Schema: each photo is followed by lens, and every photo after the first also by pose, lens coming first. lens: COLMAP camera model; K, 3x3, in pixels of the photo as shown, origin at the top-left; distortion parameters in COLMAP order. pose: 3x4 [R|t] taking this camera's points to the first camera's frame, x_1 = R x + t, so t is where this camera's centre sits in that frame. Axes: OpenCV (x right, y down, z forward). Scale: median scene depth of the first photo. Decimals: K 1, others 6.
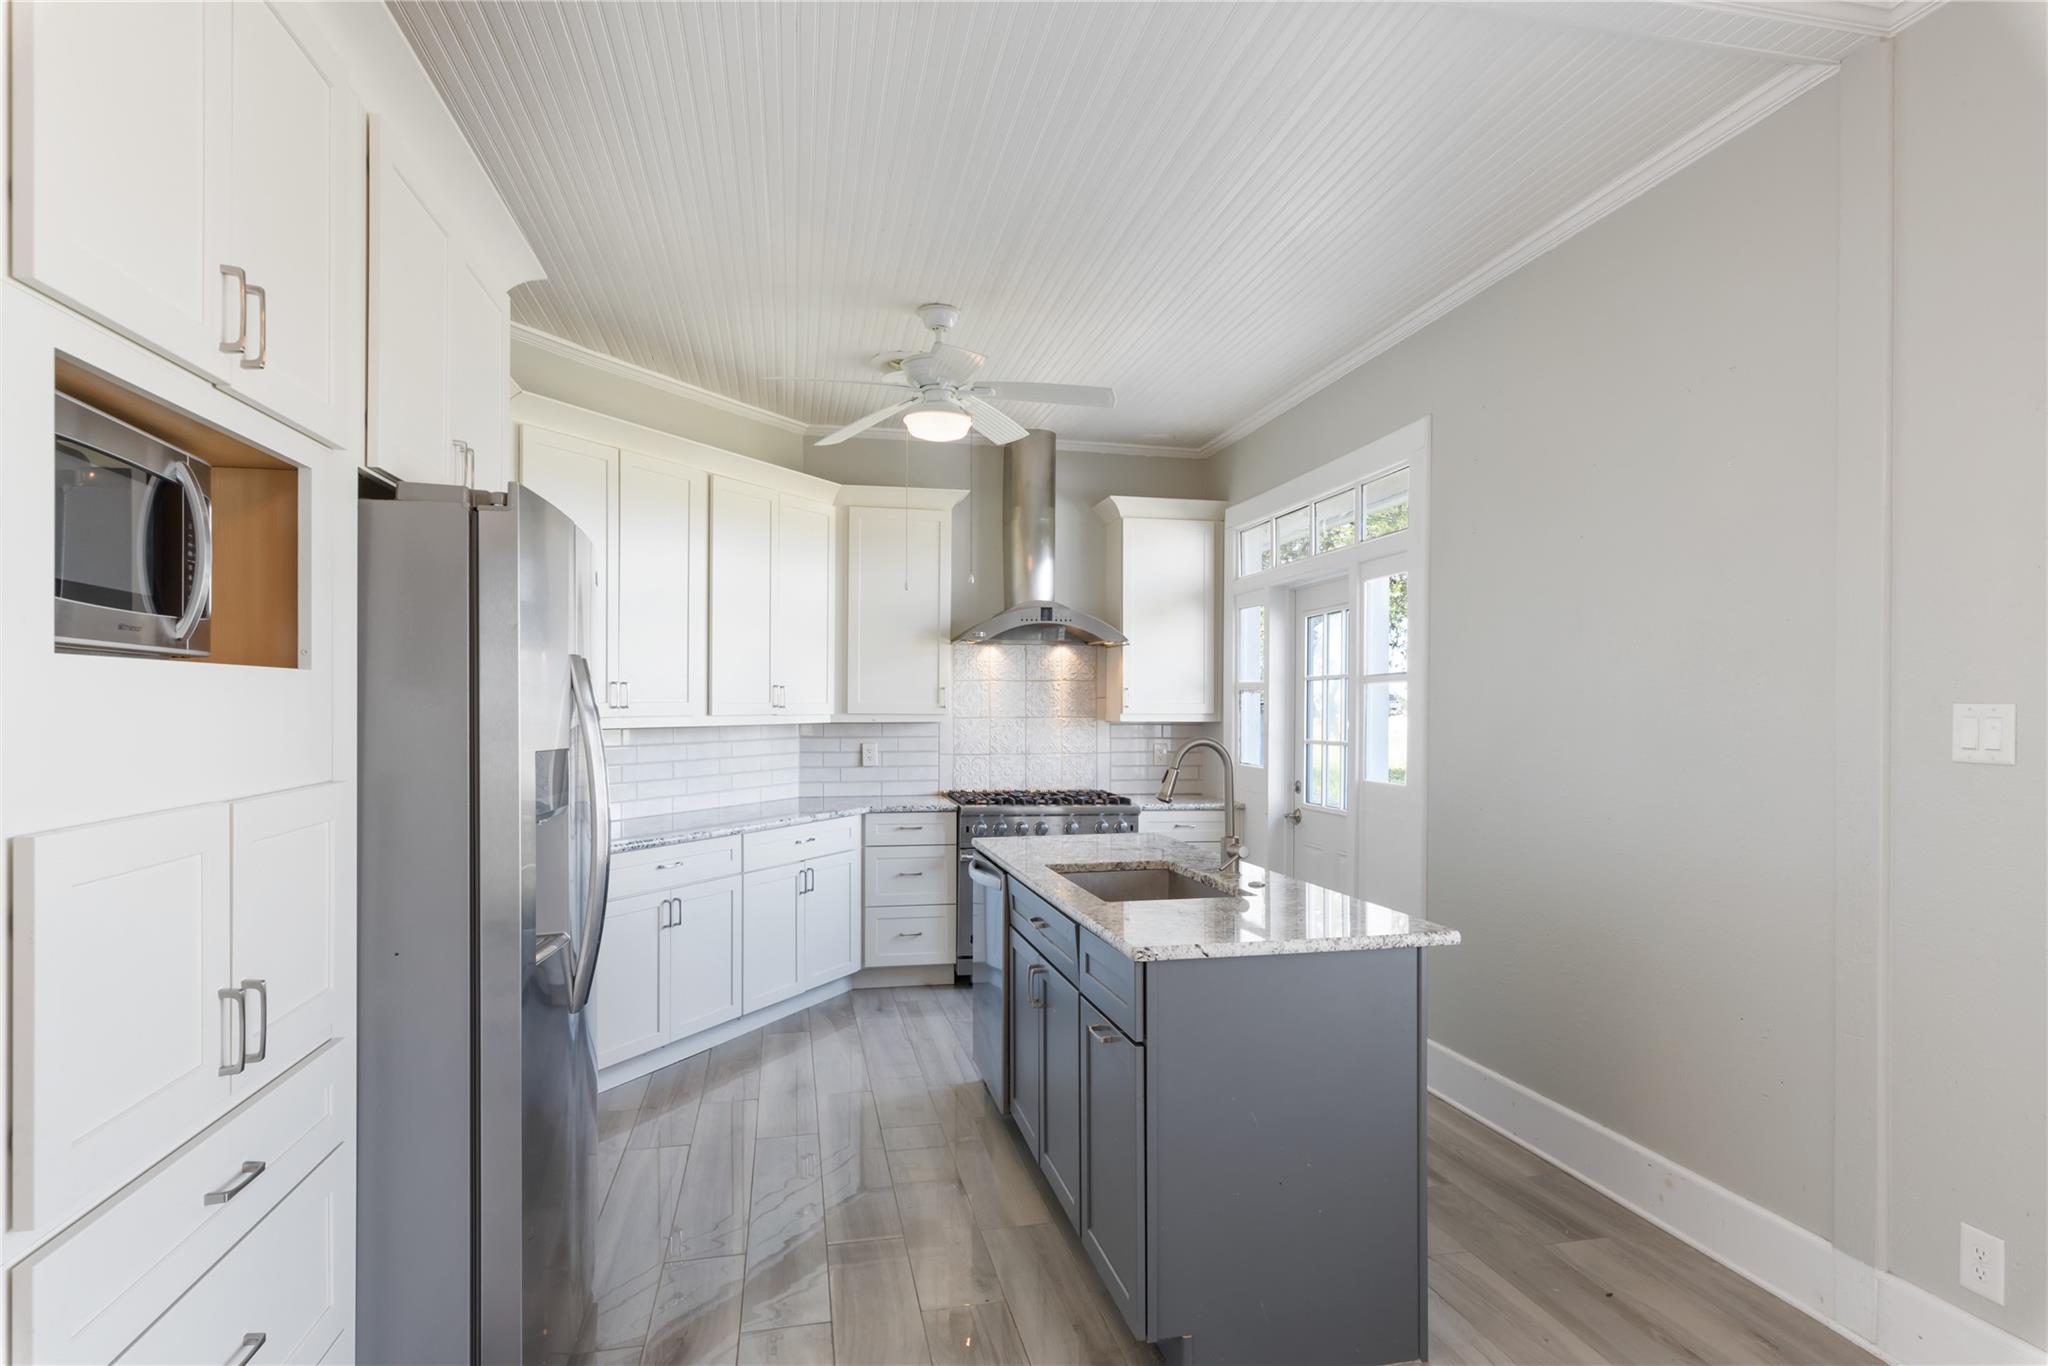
lens RADIAL K [[1146.5, 0, 1052.8], [0, 1146.5, 702.8], [0, 0, 1]] dist [-0.002186, 0.000865]
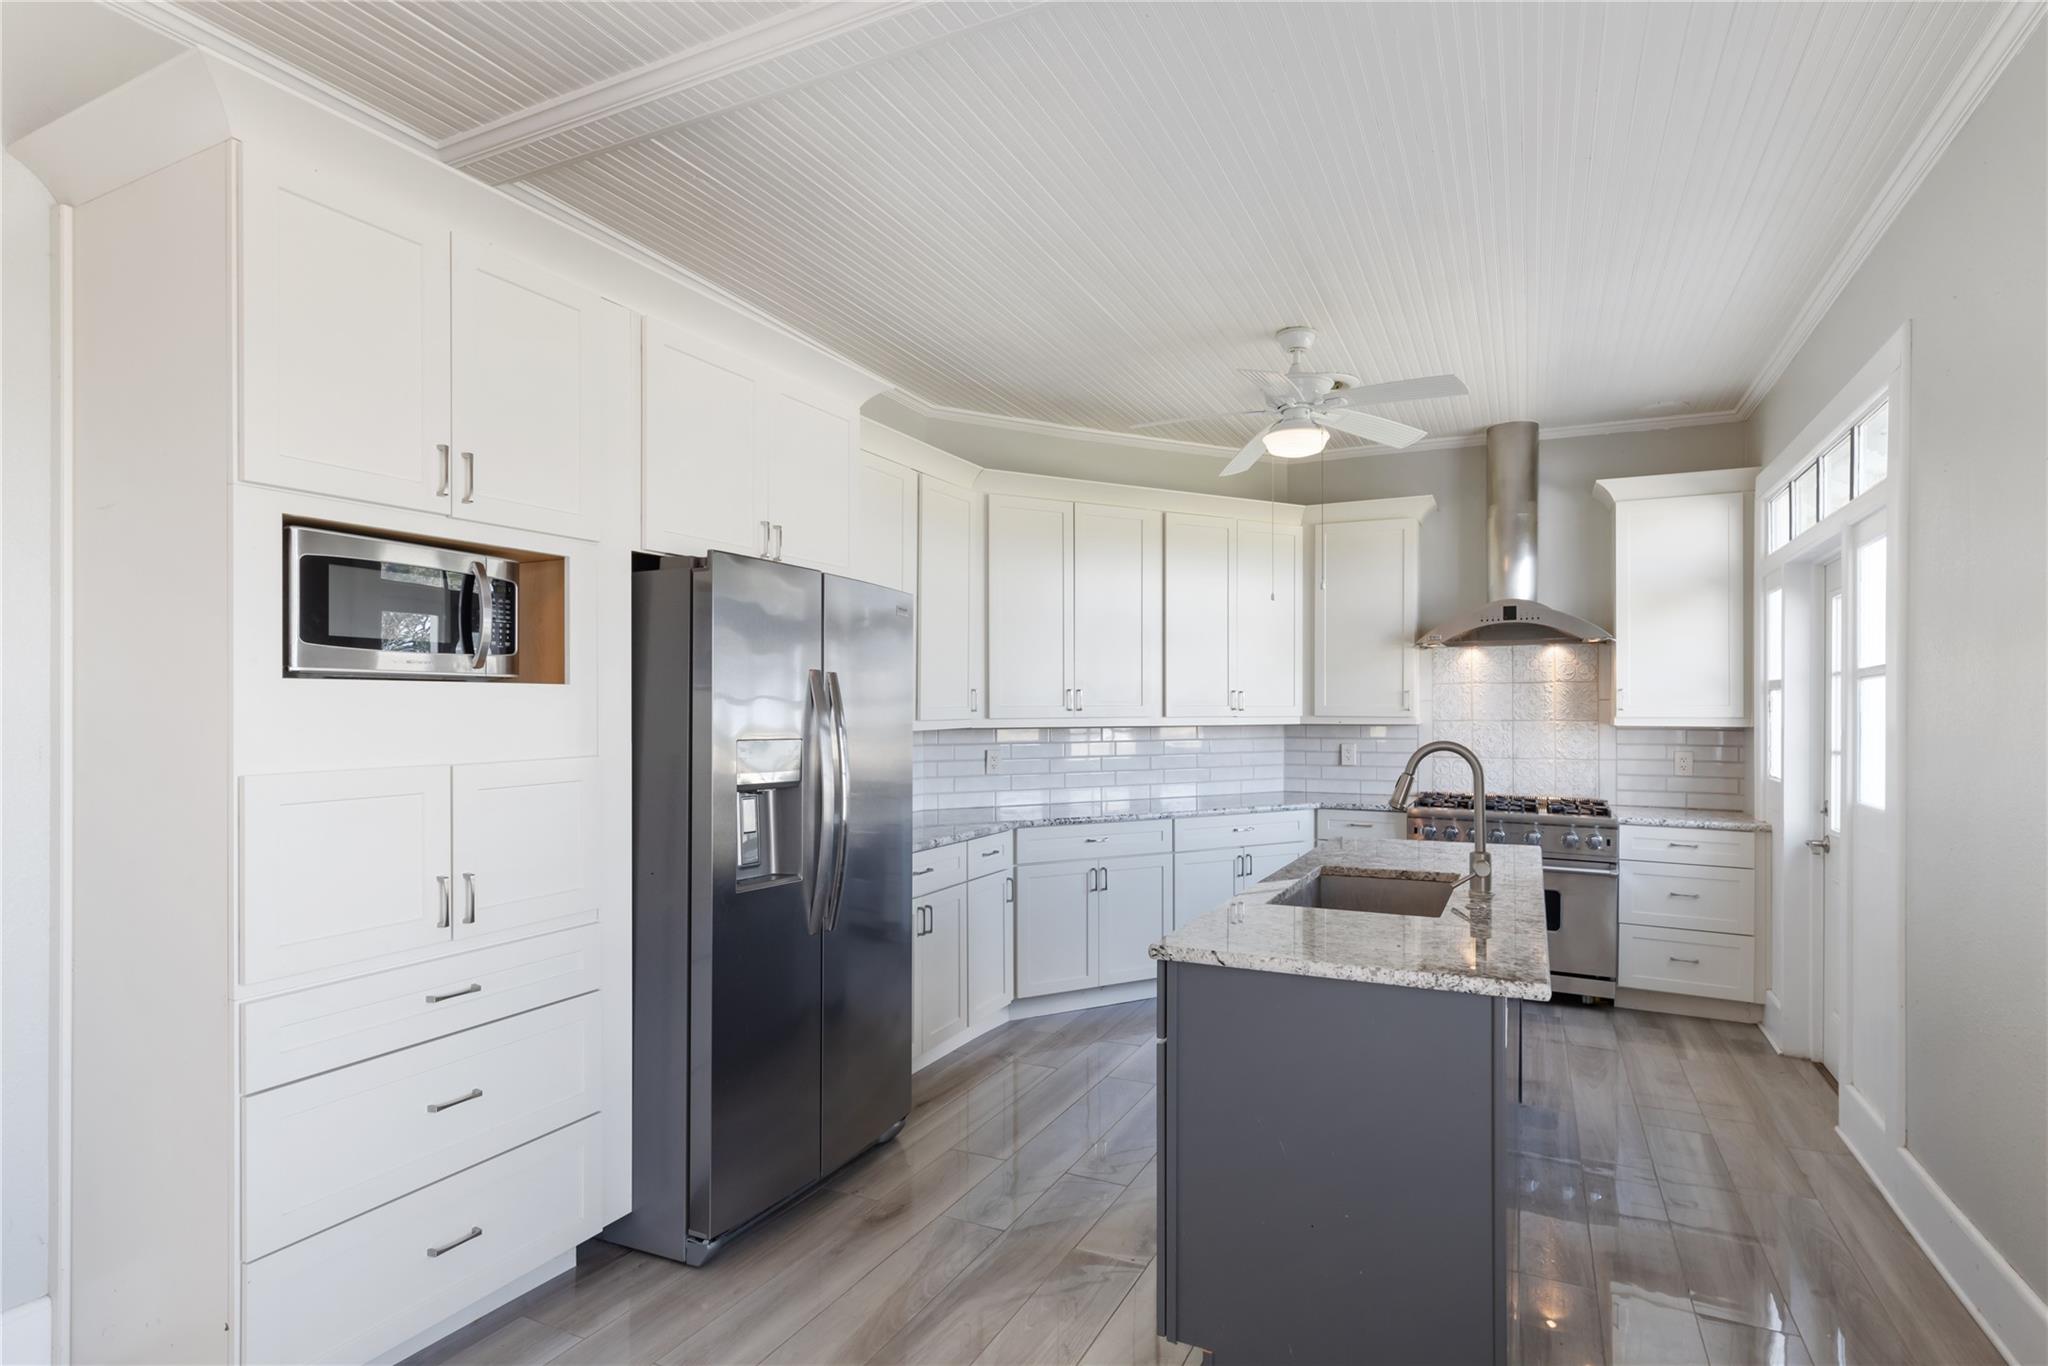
lens RADIAL K [[1009.7, 0, 1037.4], [0, 1009.7, 706.0], [0, 0, 1]] dist [0.002803, 0.000548]
pose [[0.785793, -0.002935, -0.618483, 0.205917], [0.002110, 0.999996, -0.002065, 0.001341], [0.618486, 0.000317, 0.785796, 0.087846]]
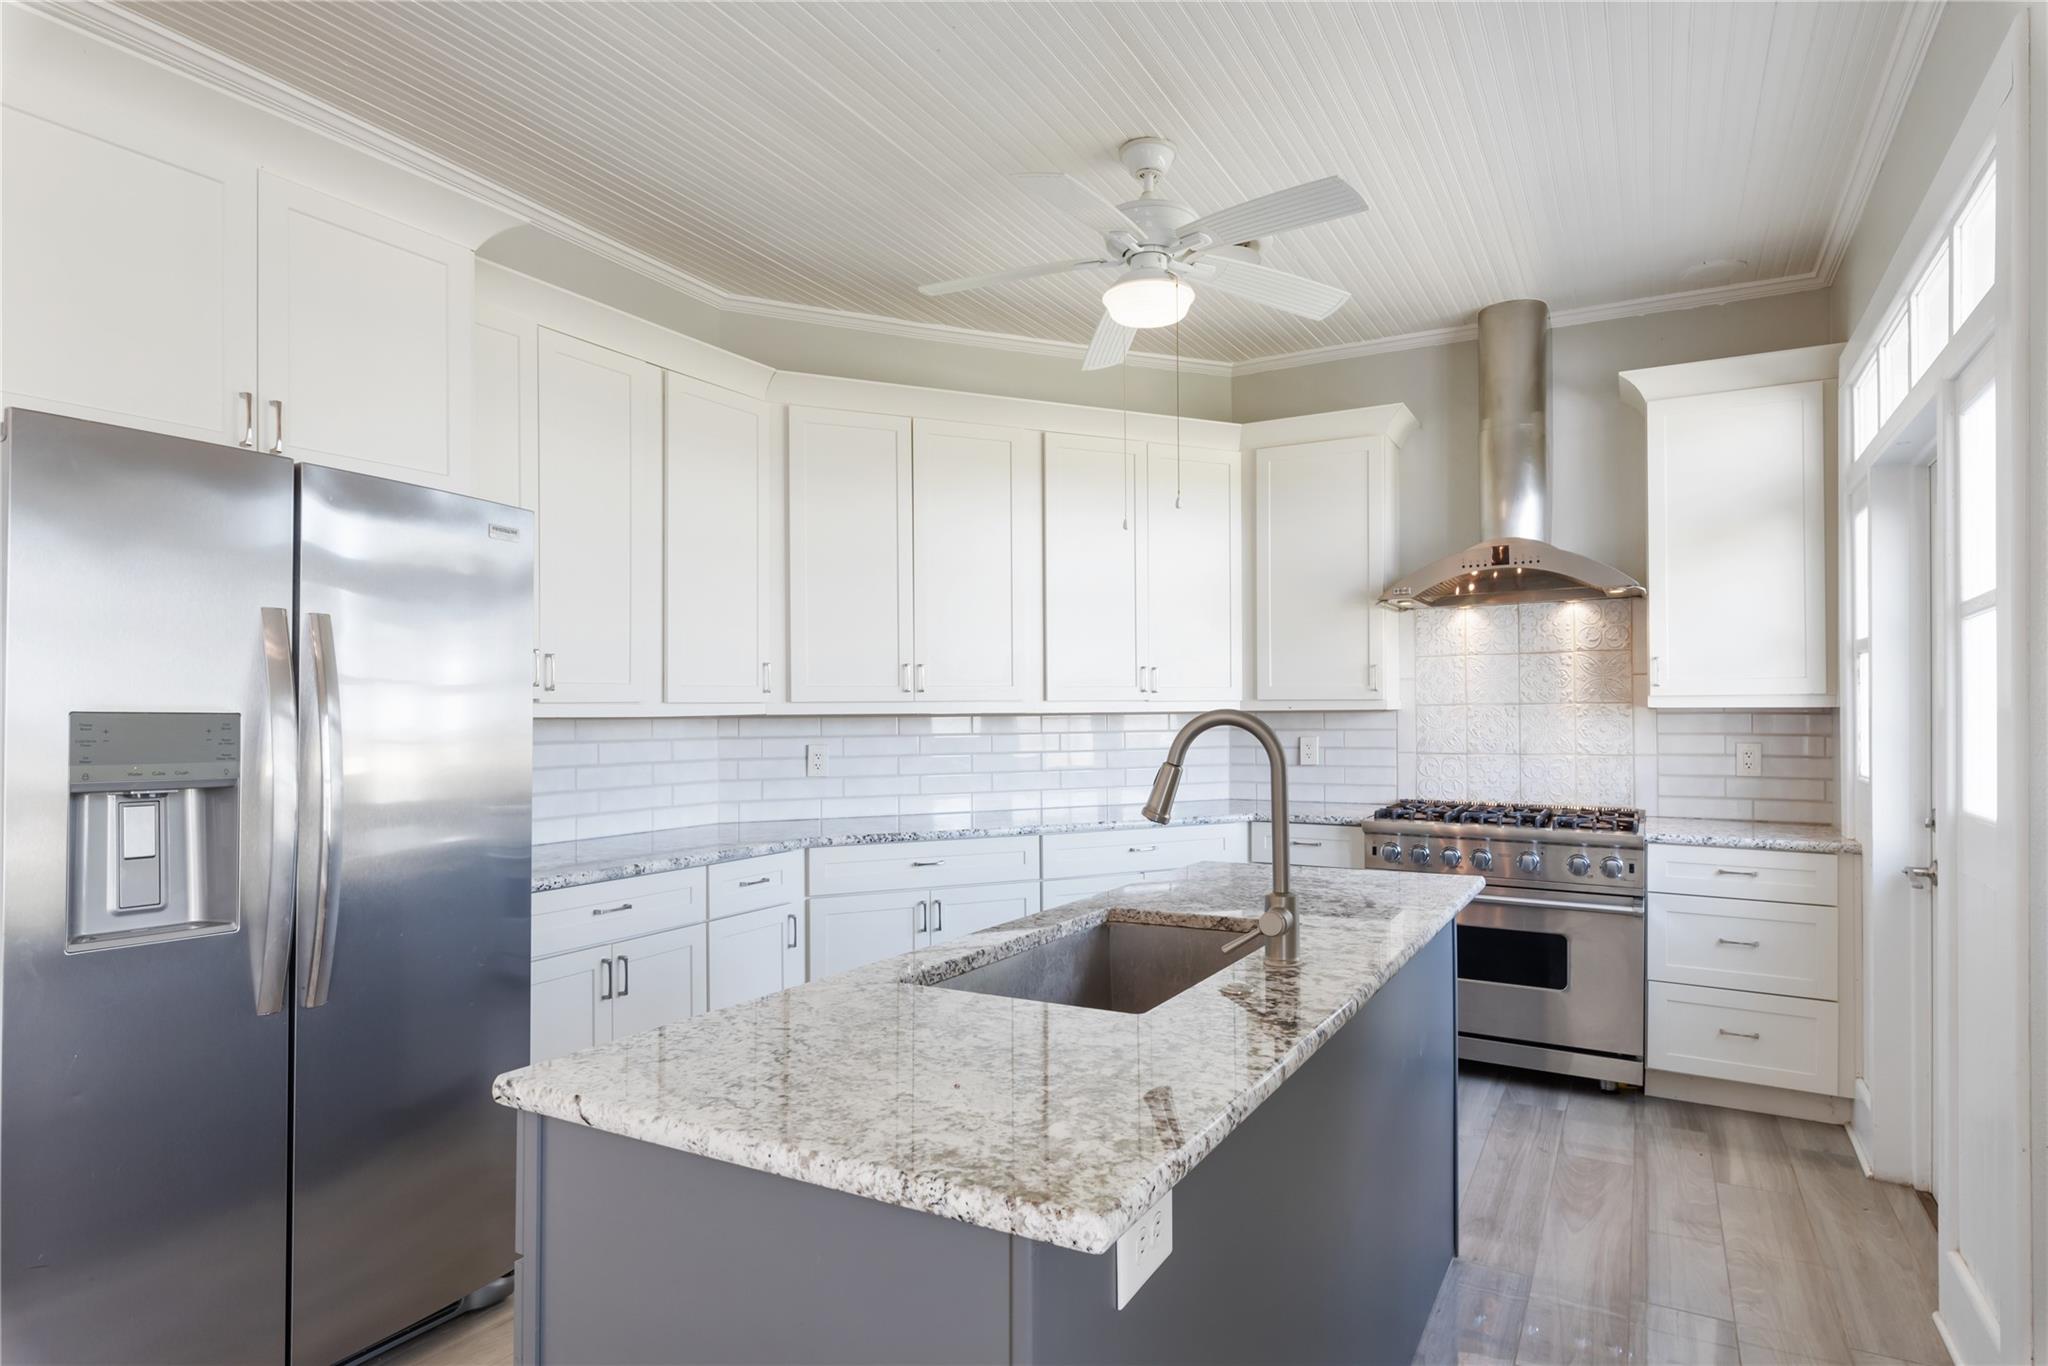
lens RADIAL K [[1110.3, 0, 1028.5], [0, 1110.3, 704.6], [0, 0, 1]] dist [-0.003056, 0.000739]
pose [[0.748634, -0.009906, -0.662910, 0.228326], [0.007674, 0.999951, -0.006276, 0.016574], [0.662939, -0.000389, 0.748673, 0.291746]]
